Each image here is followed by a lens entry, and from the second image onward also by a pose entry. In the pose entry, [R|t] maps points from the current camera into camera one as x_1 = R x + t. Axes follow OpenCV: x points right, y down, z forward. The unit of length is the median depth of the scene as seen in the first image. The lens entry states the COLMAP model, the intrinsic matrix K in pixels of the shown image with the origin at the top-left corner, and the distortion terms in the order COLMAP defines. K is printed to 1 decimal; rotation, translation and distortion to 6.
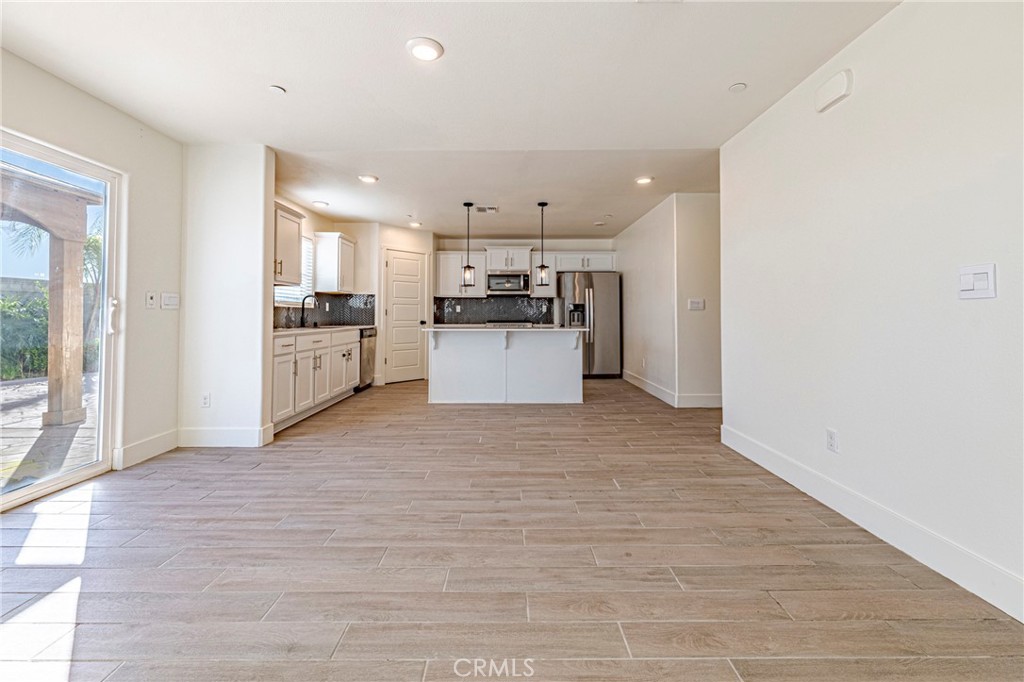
lens RADIAL K [[419.1, 0, 511.4], [0, 419.1, 309.5], [0, 0, 1]] dist [0.000472, 0.000072]
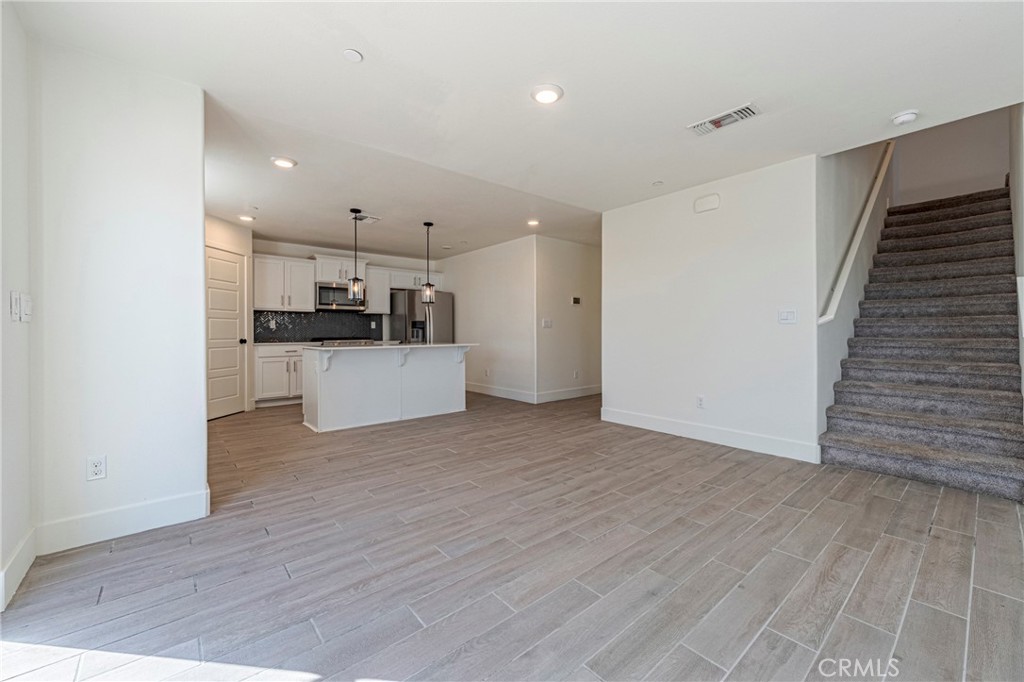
lens RADIAL K [[408.9, 0, 514.3], [0, 408.9, 337.1], [0, 0, 1]] dist [0.000664, 0.000068]
pose [[0.762548, -0.010130, 0.646852, -0.864010], [-0.006998, 0.999690, 0.023904, 0.002362], [-0.646893, -0.022755, 0.762241, 0.181245]]
